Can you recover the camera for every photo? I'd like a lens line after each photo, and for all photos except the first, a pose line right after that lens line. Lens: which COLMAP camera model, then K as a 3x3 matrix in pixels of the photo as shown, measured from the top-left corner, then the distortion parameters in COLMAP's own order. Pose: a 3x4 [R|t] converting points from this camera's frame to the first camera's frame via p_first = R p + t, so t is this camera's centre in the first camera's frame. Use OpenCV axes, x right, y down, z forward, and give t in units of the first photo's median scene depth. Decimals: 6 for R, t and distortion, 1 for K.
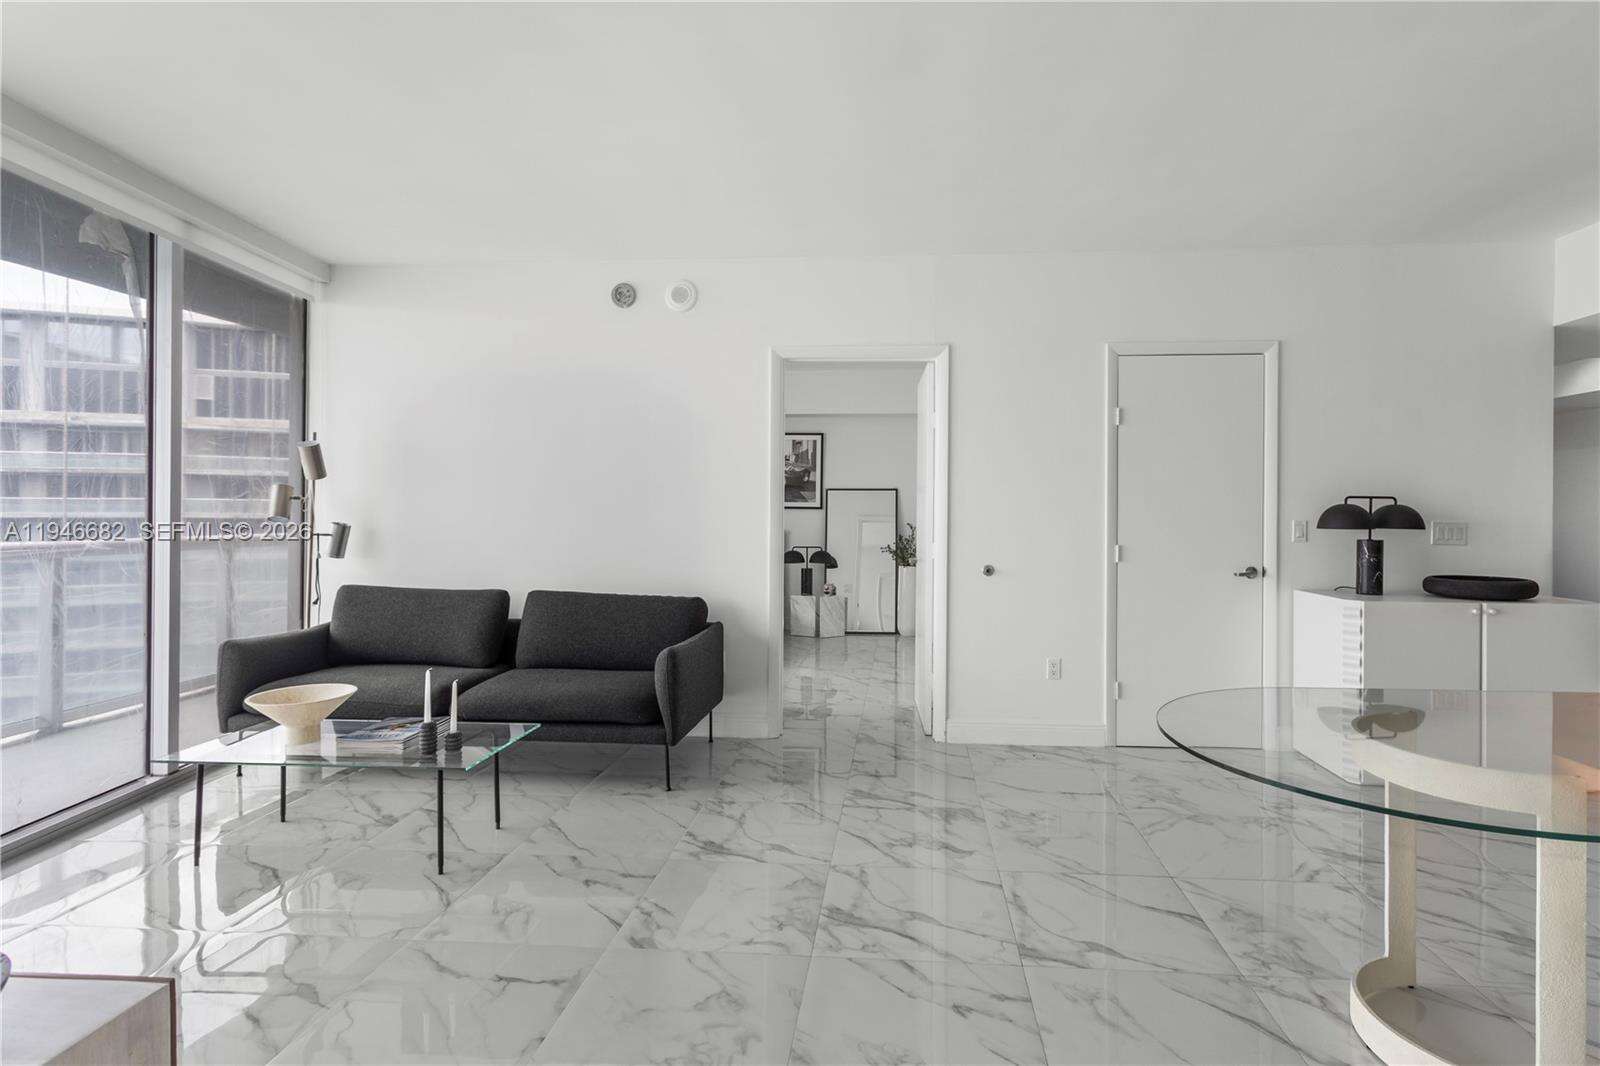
lens RADIAL K [[765.6, 0, 847.1], [0, 765.6, 529.7], [0, 0, 1]] dist [0.010849, -0.000068]
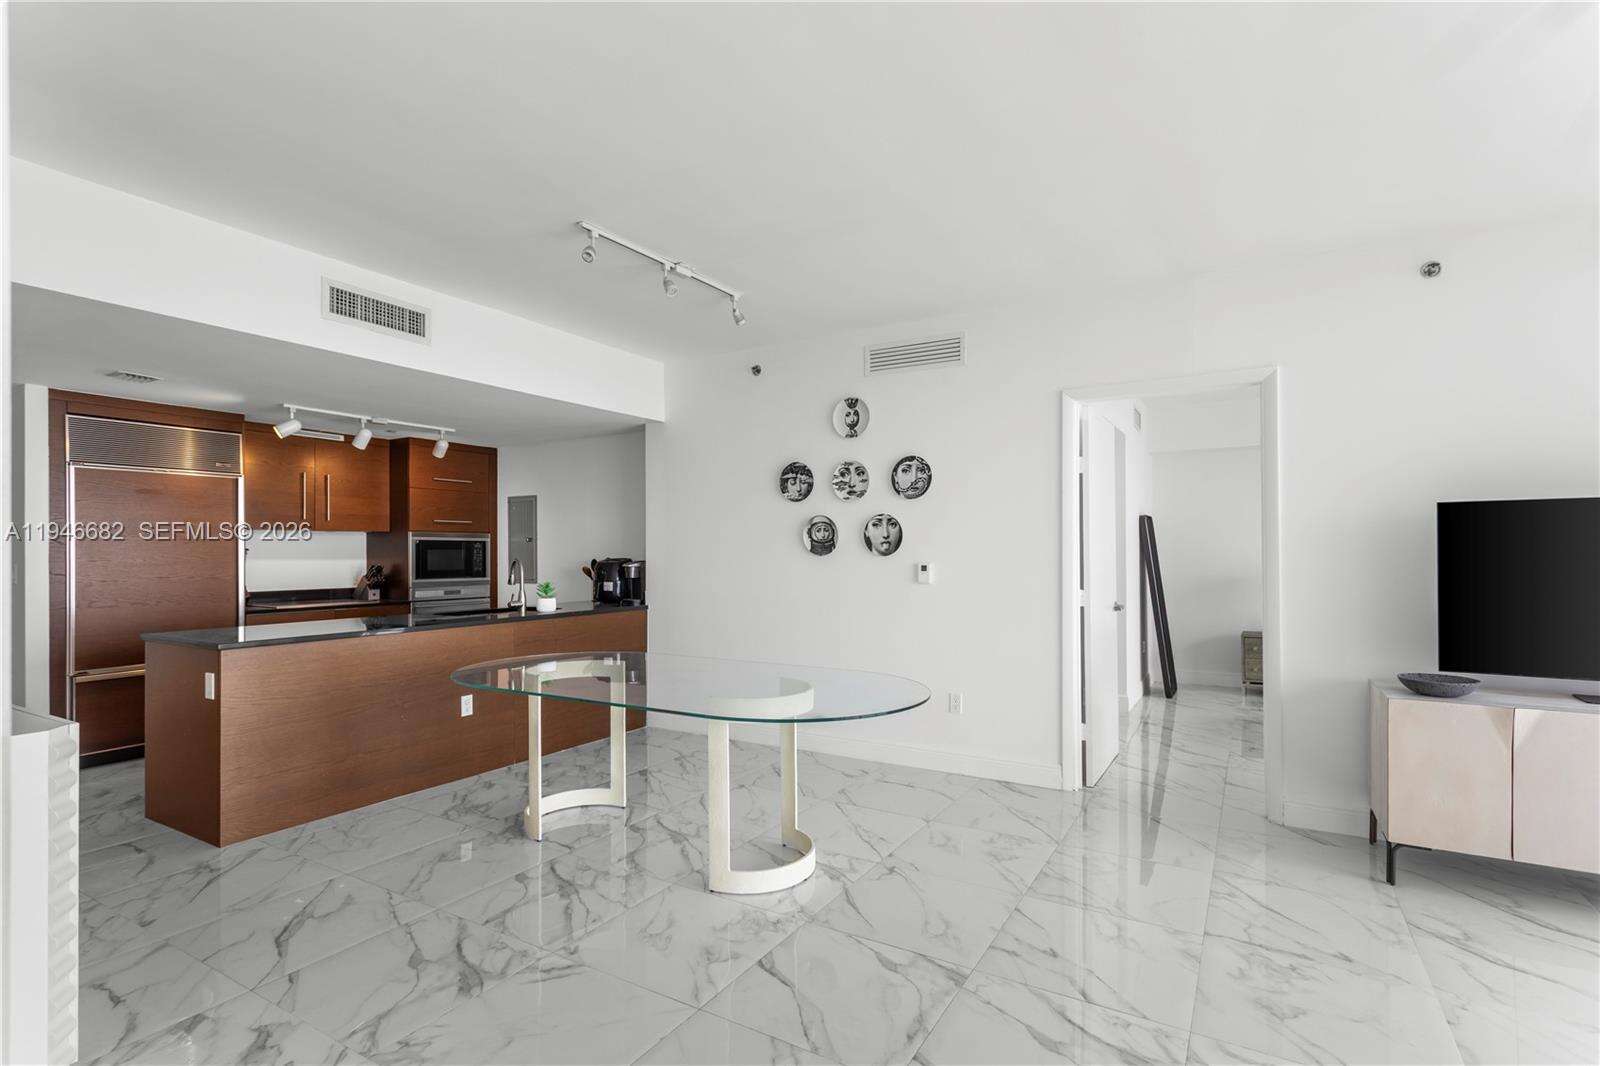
lens RADIAL K [[765.6, 0, 788.7], [0, 765.6, 546.0], [0, 0, 1]] dist [0.010849, -0.000068]
pose [[-0.890024, -0.000557, 0.455913, -0.021817], [-0.003380, 0.999980, -0.005376, -0.020687], [-0.455901, -0.006326, -0.890008, 1.157626]]
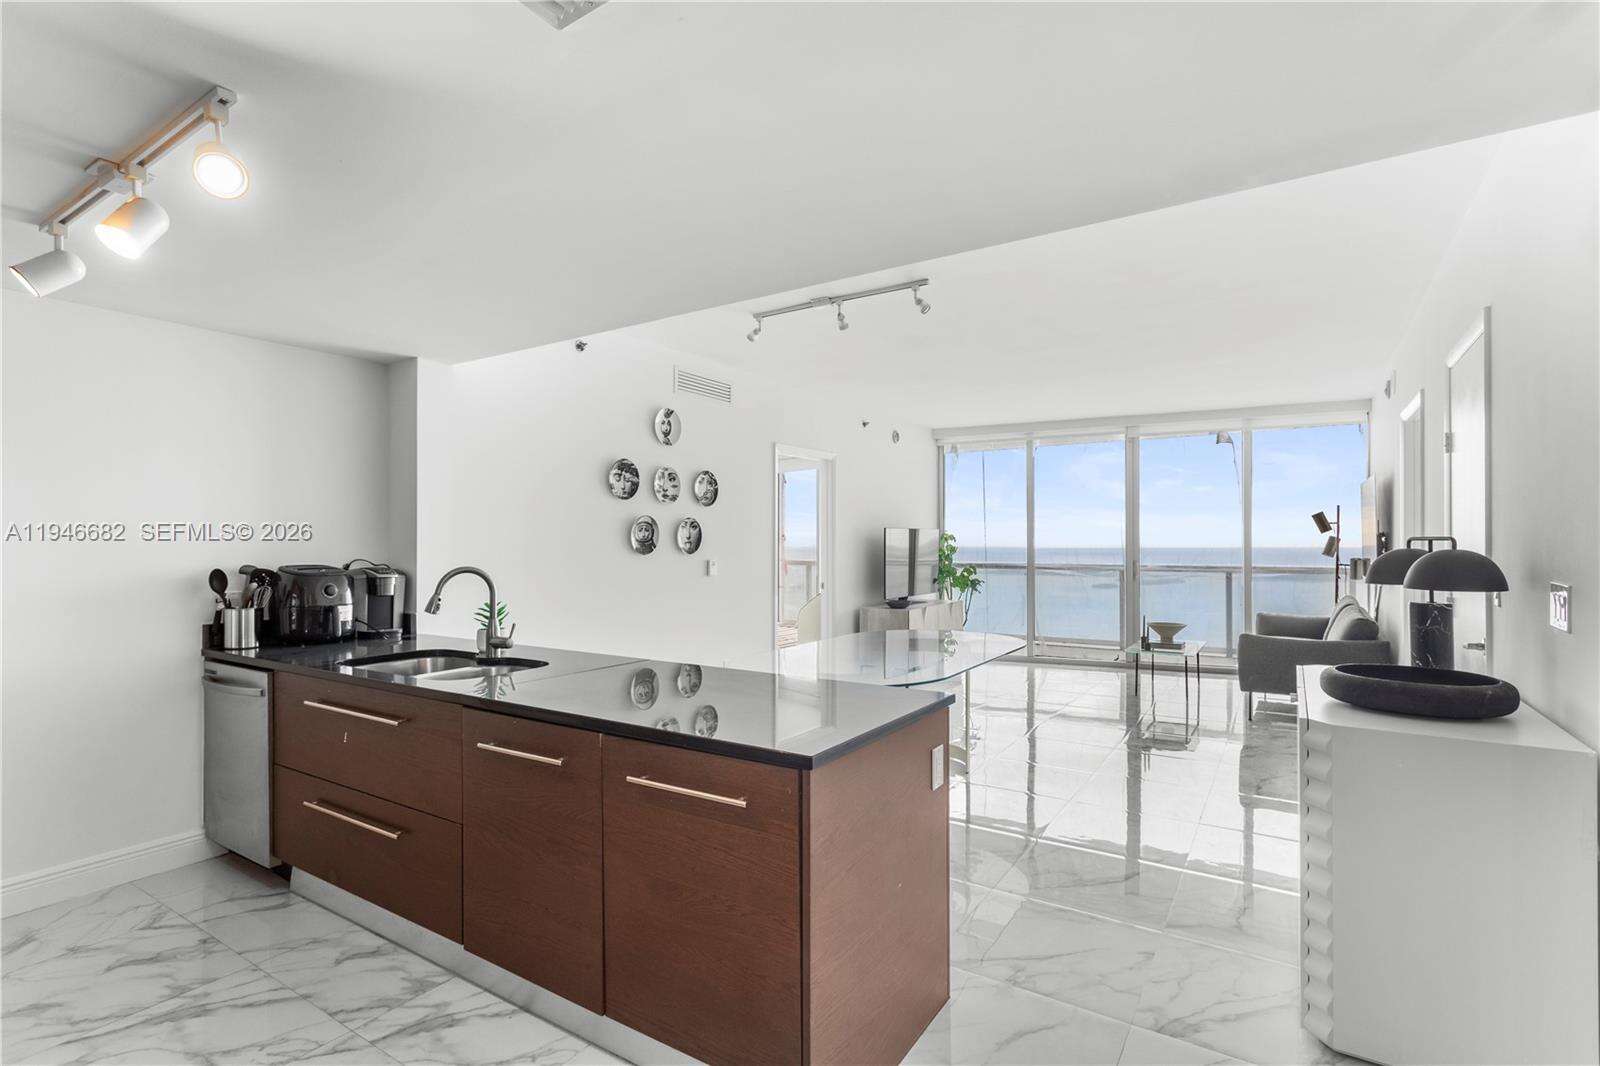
lens RADIAL K [[765.6, 0, 801.1], [0, 765.6, 534.6], [0, 0, 1]] dist [0.010849, -0.000068]
pose [[-0.477999, -0.014687, -0.878238, 1.553620], [-0.009329, 0.999889, -0.011644, -0.033372], [0.878311, 0.002627, -0.478082, 0.850138]]
